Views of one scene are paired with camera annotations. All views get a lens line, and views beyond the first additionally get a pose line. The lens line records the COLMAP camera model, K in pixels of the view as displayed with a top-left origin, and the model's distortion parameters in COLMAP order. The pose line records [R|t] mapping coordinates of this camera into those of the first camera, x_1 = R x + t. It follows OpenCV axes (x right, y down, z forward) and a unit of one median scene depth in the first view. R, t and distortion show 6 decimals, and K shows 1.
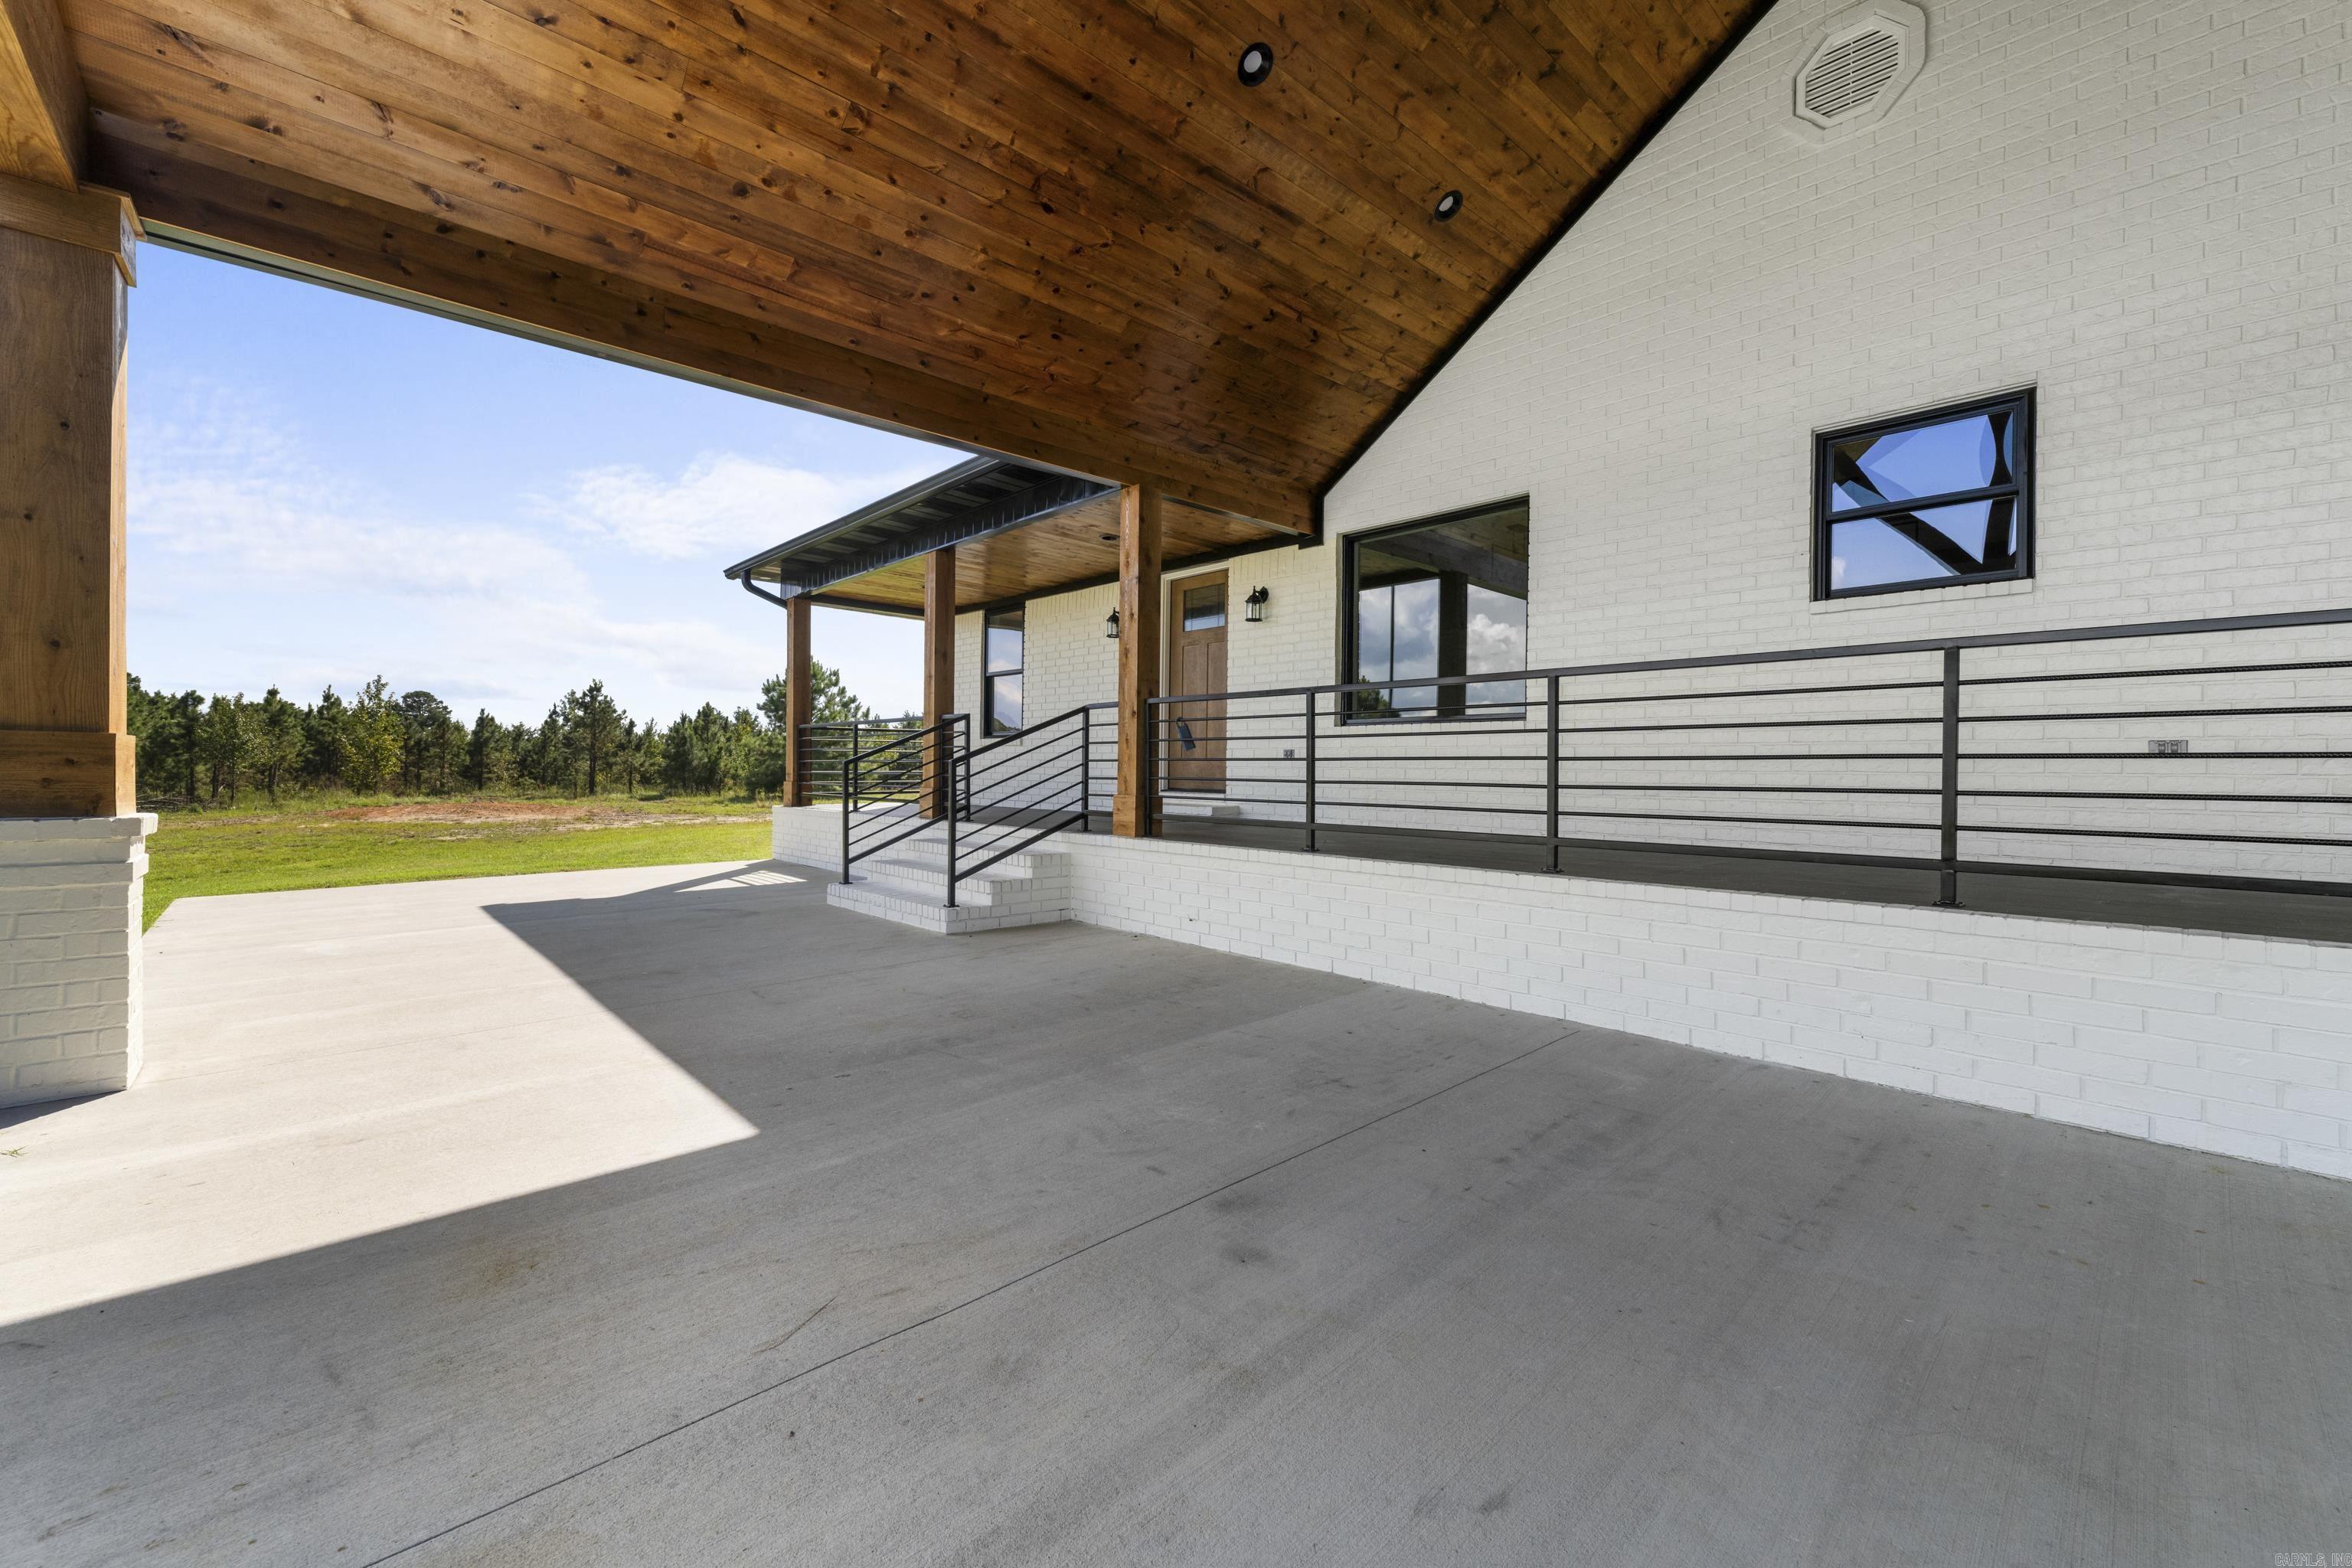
lens RADIAL K [[965.4, 0, 1161.3], [0, 965.4, 774.2], [0, 0, 1]] dist [0.000318, 0.000134]
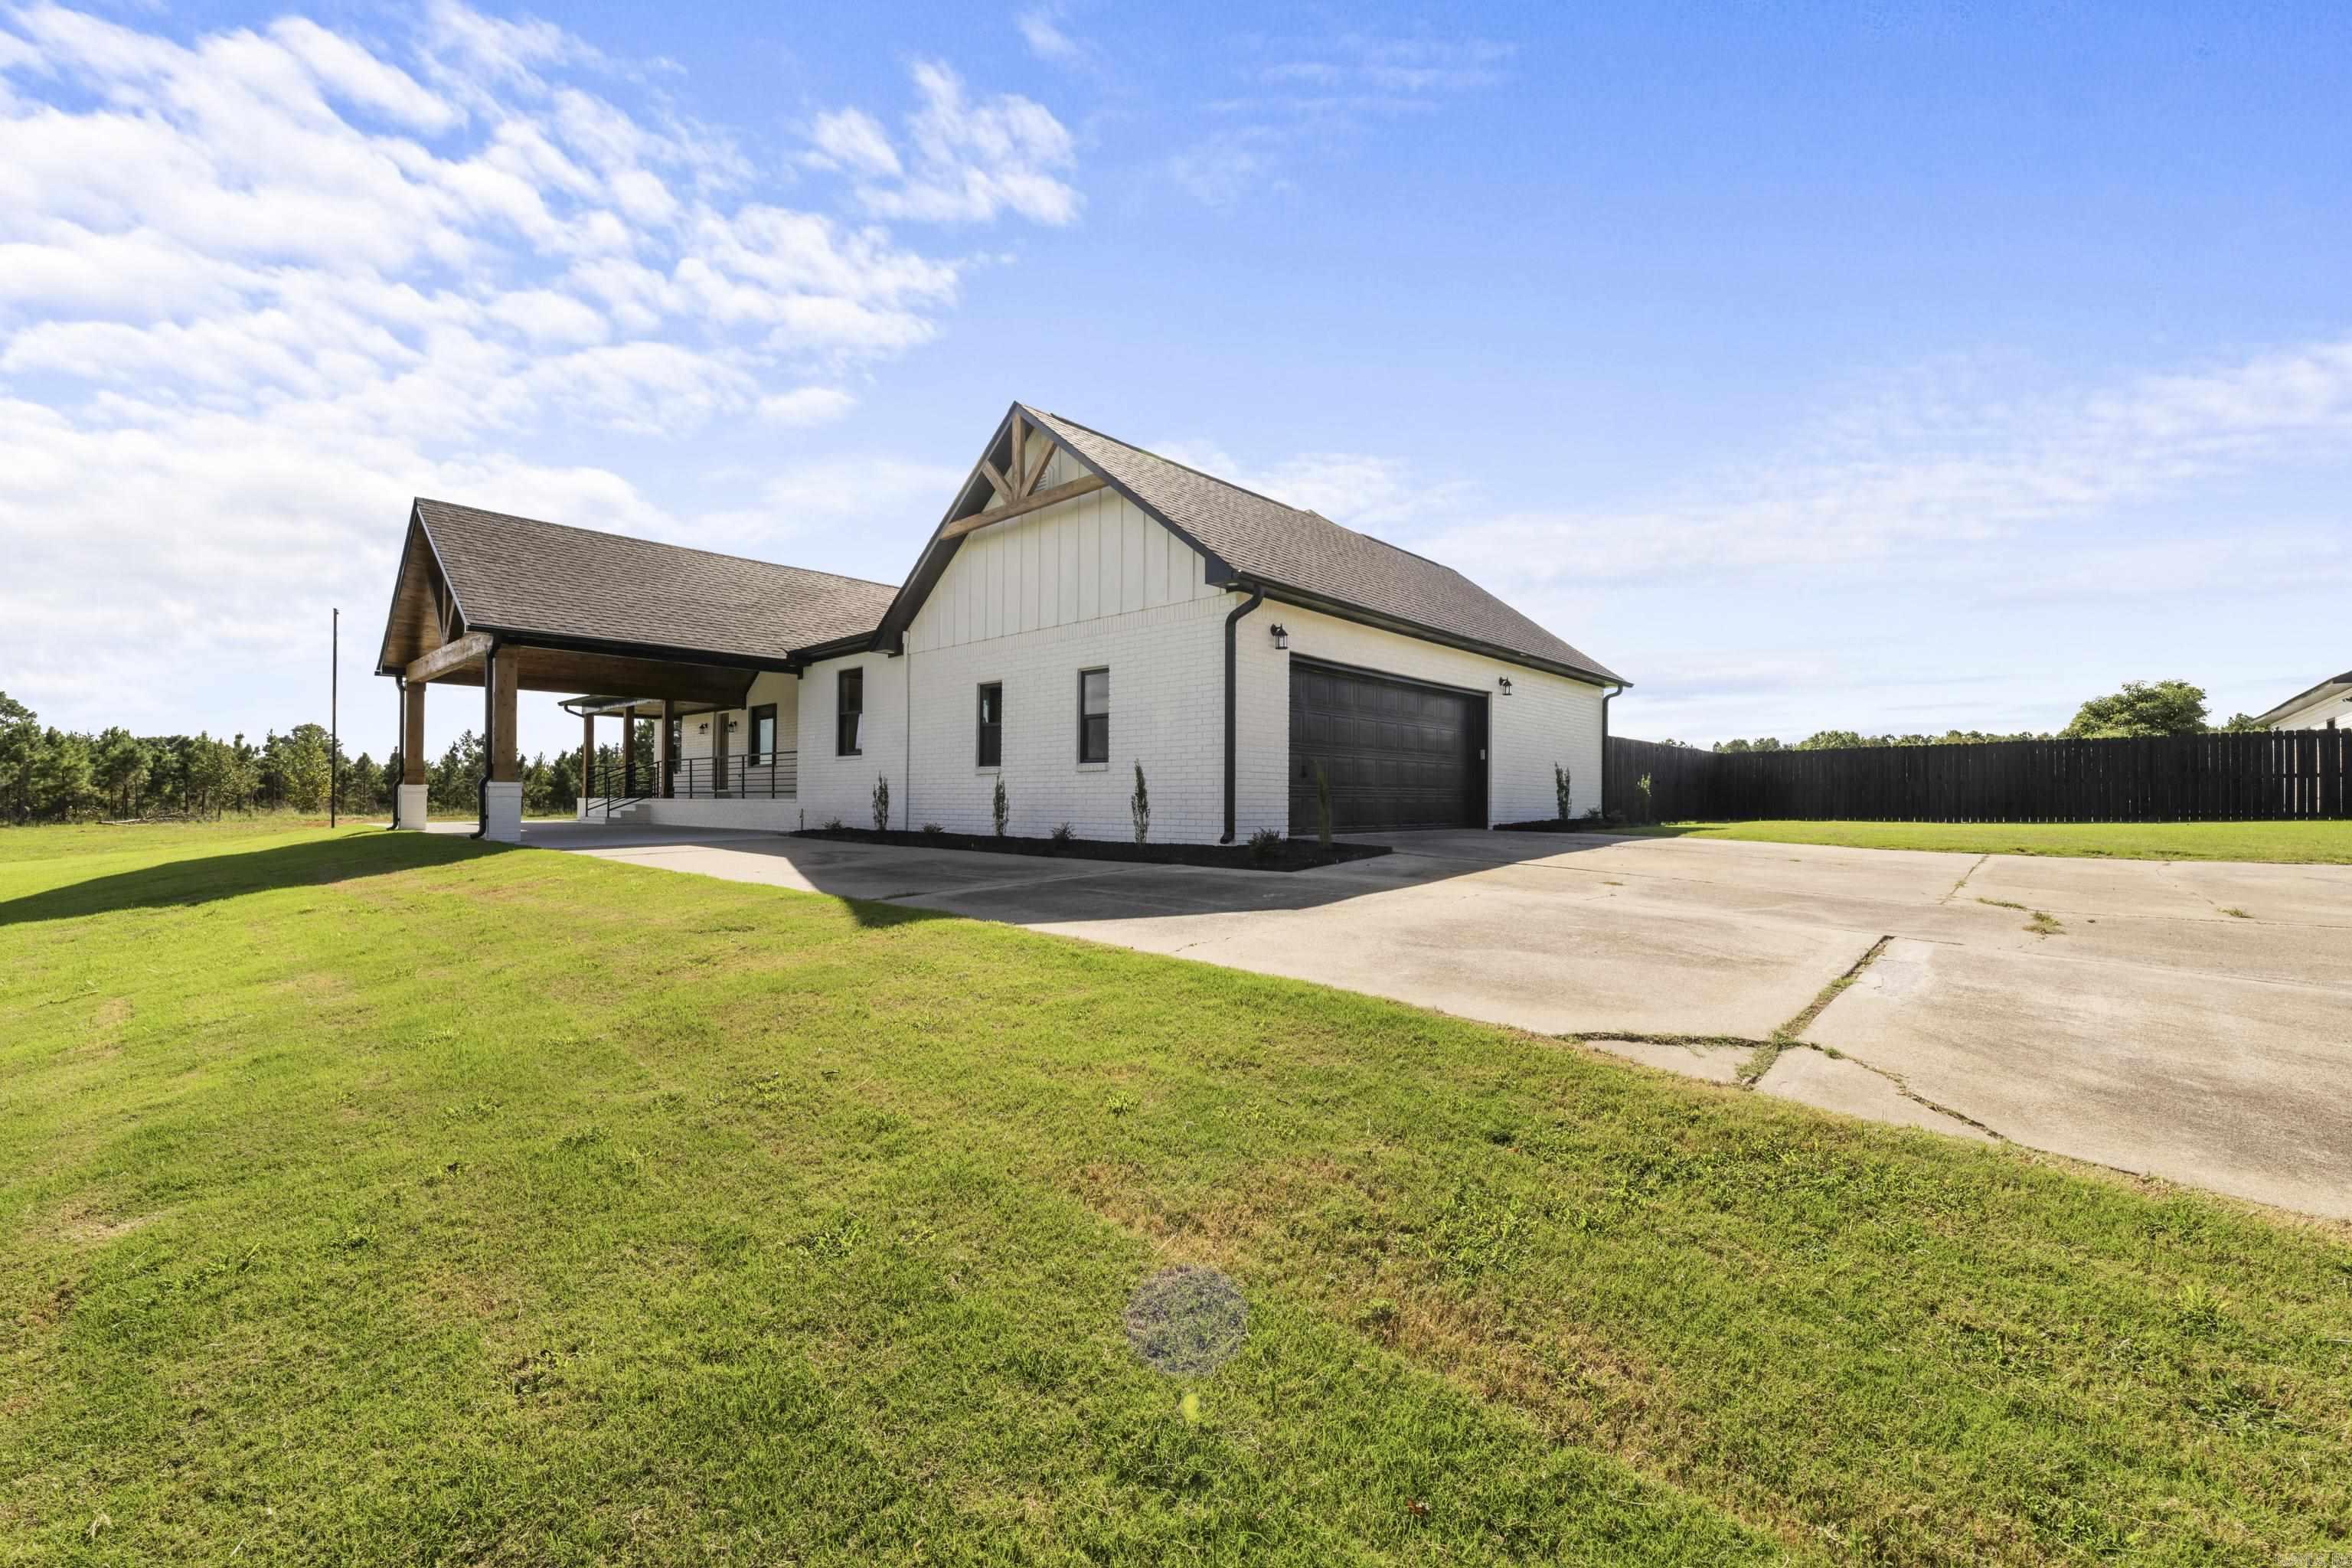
lens RADIAL K [[965.4, 0, 1181.3], [0, 965.4, 788.7], [0, 0, 1]] dist [0.000318, 0.000134]
pose [[0.995566, -0.003844, 0.093982, 0.240298], [0.005343, 0.999862, -0.015700, 0.014839], [-0.093909, 0.016133, 0.995450, -0.426183]]
